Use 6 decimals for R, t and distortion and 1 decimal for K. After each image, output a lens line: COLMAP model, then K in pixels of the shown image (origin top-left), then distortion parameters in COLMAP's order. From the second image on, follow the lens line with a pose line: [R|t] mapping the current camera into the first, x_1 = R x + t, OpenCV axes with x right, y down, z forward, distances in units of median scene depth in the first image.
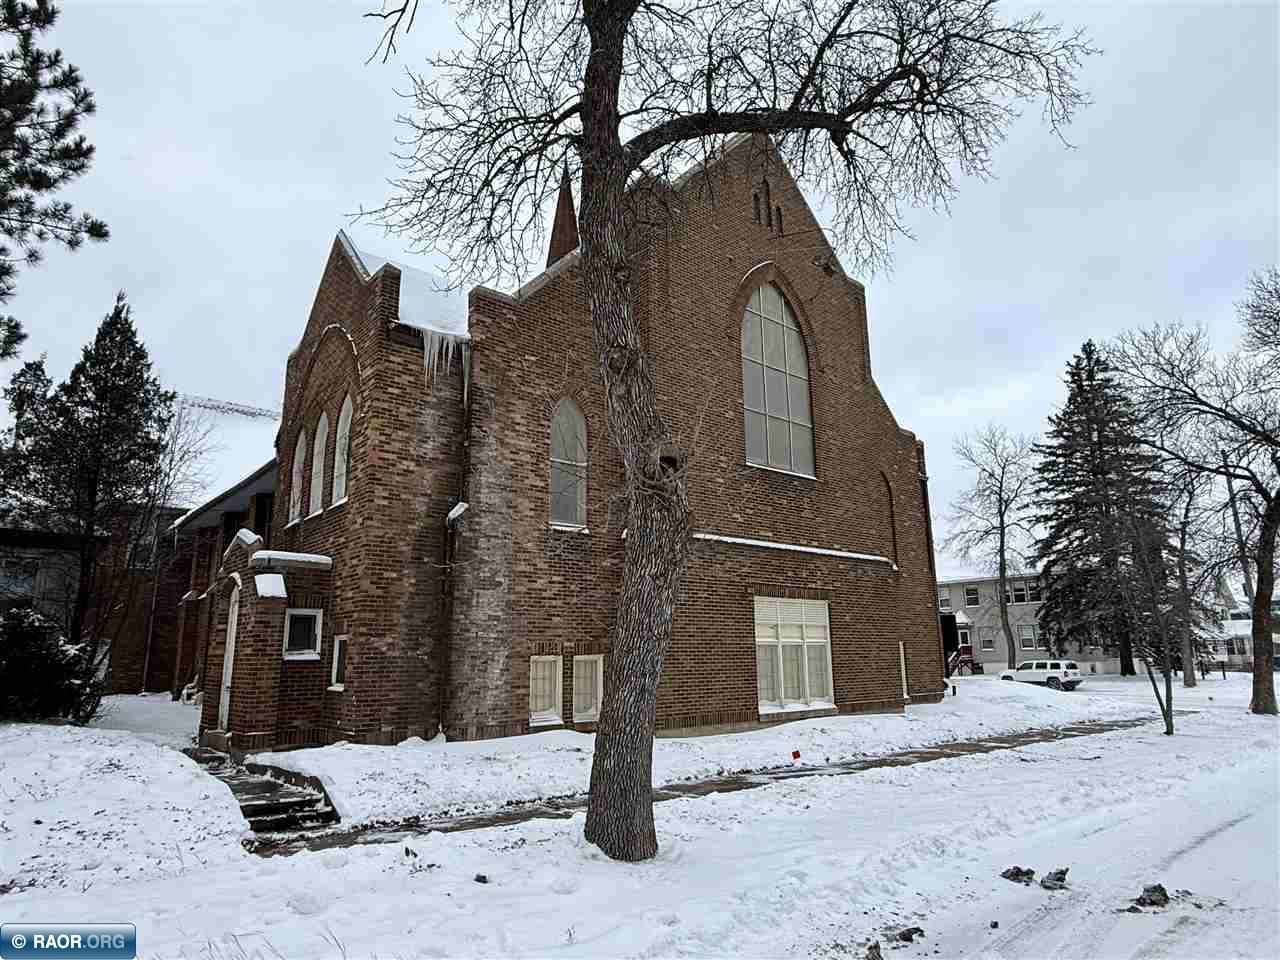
lens RADIAL K [[776.6, 0, 640.5], [0, 776.6, 476.9], [0, 0, 1]] dist [0.009647, 0.000621]
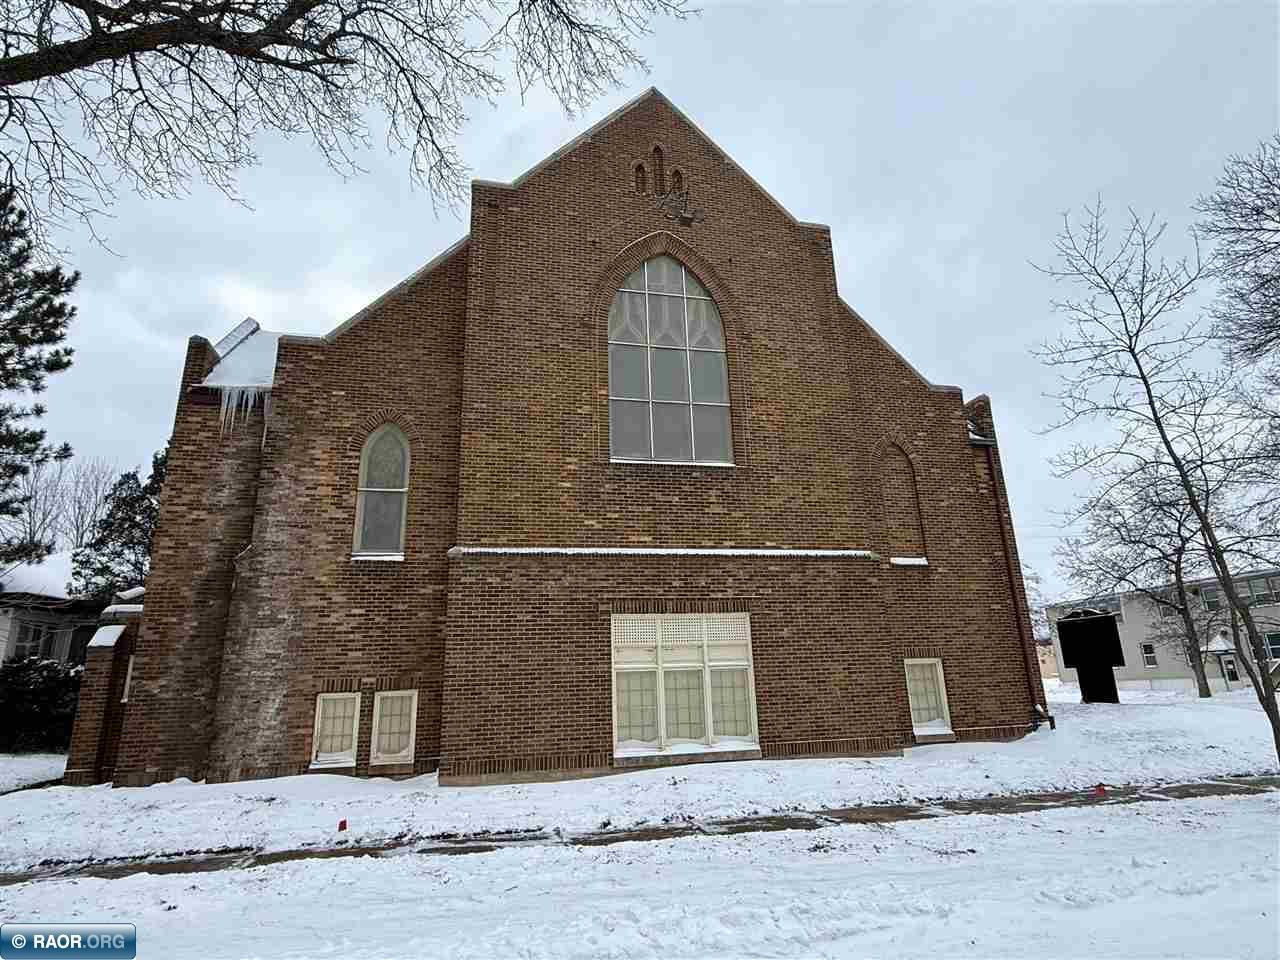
lens RADIAL K [[688.2, 0, 645.7], [0, 688.2, 483.4], [0, 0, 1]] dist [0.000181, 0.001603]
pose [[0.884122, -0.150919, -0.442212, 0.613985], [0.129190, 0.988464, -0.079051, 0.088941], [0.449041, 0.012762, 0.893420, 0.400191]]
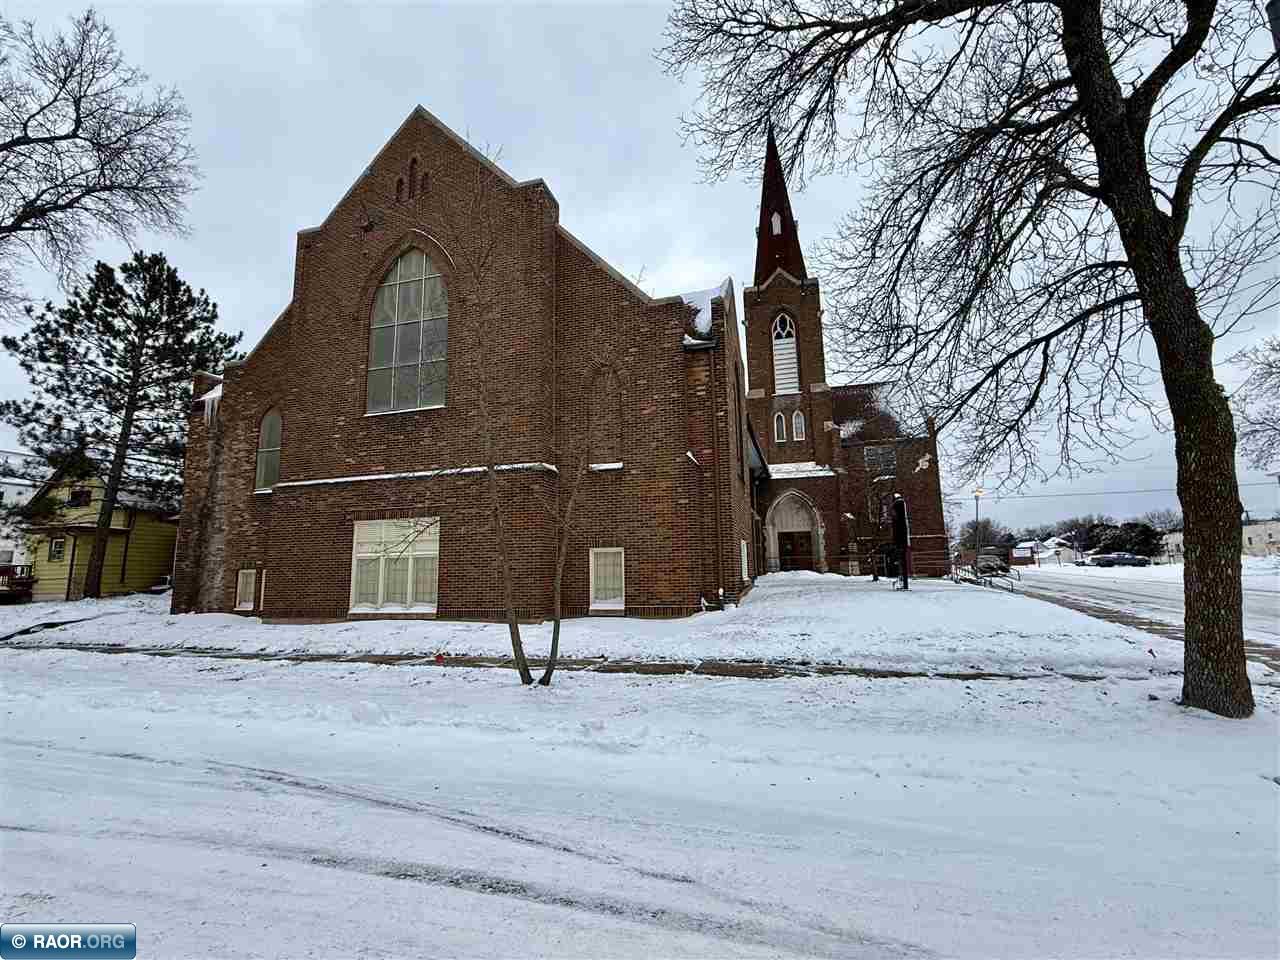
lens RADIAL K [[556.9, 0, 632.4], [0, 556.9, 481.0], [0, 0, 1]] dist [0.008211, 0.000307]
pose [[0.553145, -0.129356, -0.822981, 1.327882], [0.203862, 0.978855, -0.016836, 0.227701], [0.807757, -0.158462, 0.567820, 0.995611]]
